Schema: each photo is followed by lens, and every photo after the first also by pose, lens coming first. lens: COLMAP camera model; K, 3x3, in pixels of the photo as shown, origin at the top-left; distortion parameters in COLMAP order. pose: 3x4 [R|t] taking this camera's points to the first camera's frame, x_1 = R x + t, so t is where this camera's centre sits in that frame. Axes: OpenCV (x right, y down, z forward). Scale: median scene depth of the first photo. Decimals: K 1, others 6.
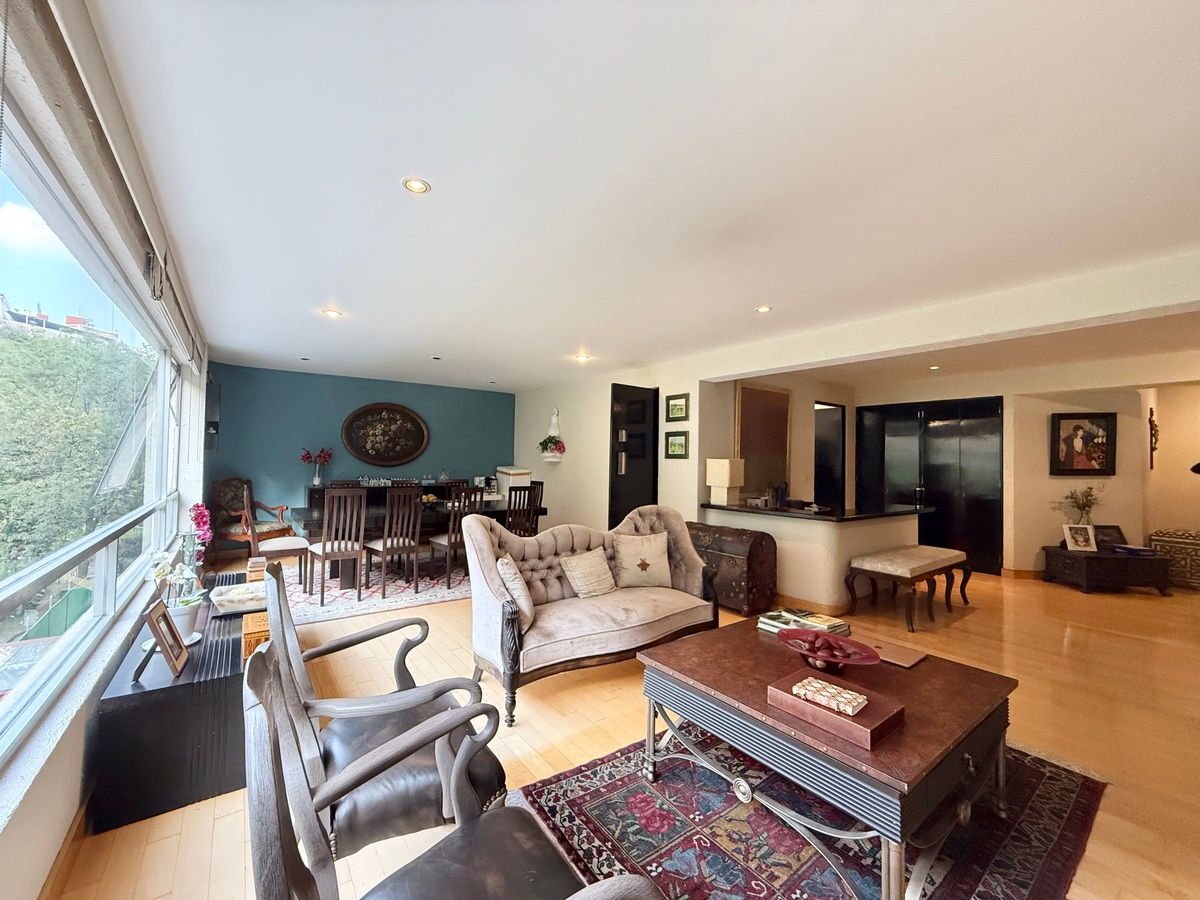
lens RADIAL K [[479.4, 0, 602.8], [0, 479.4, 452.3], [0, 0, 1]] dist [0.000879, -0.000400]
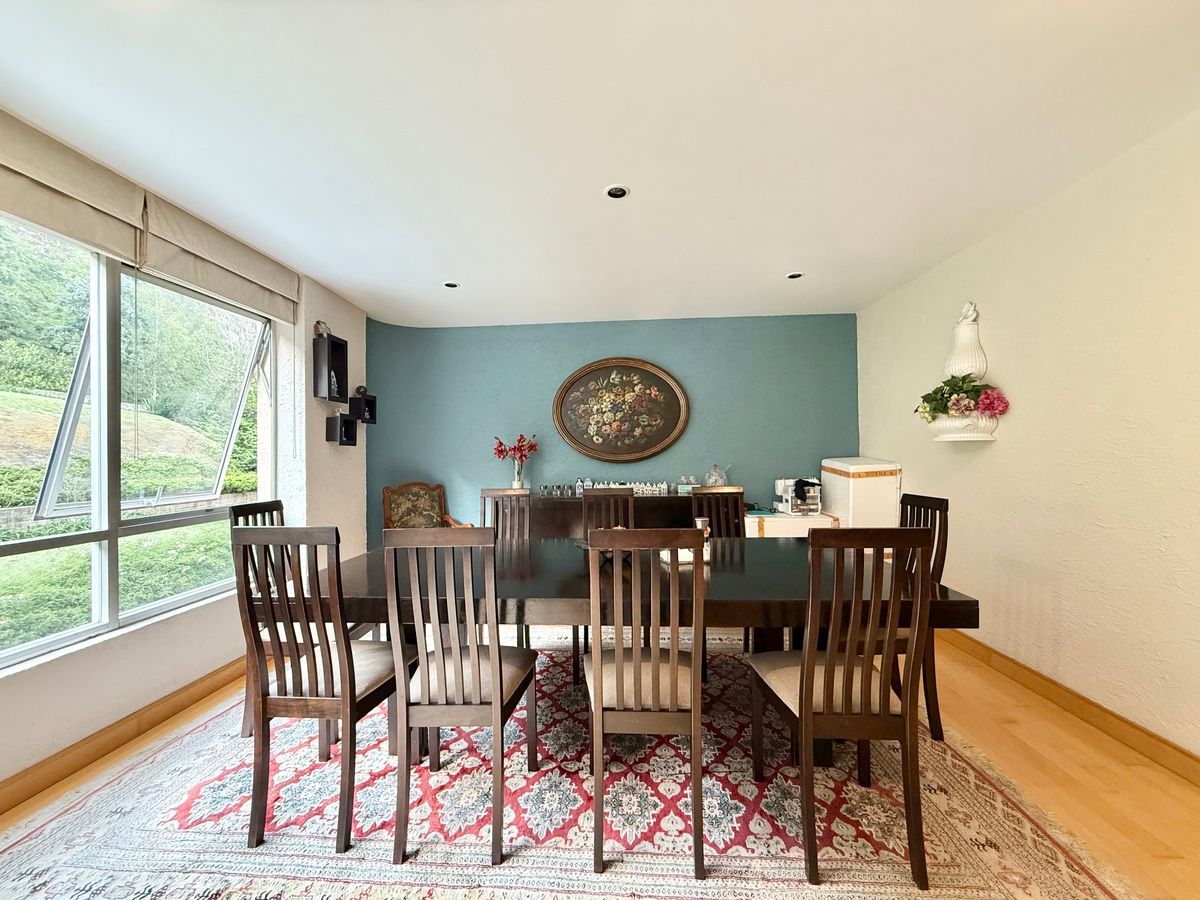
lens RADIAL K [[479.4, 0, 596.4], [0, 479.4, 448.9], [0, 0, 1]] dist [0.000879, -0.000400]
pose [[0.756976, -0.037167, -0.652385, -0.078960], [0.037527, 0.999206, -0.013382, 0.019382], [0.652364, -0.014352, 0.757770, 0.522127]]
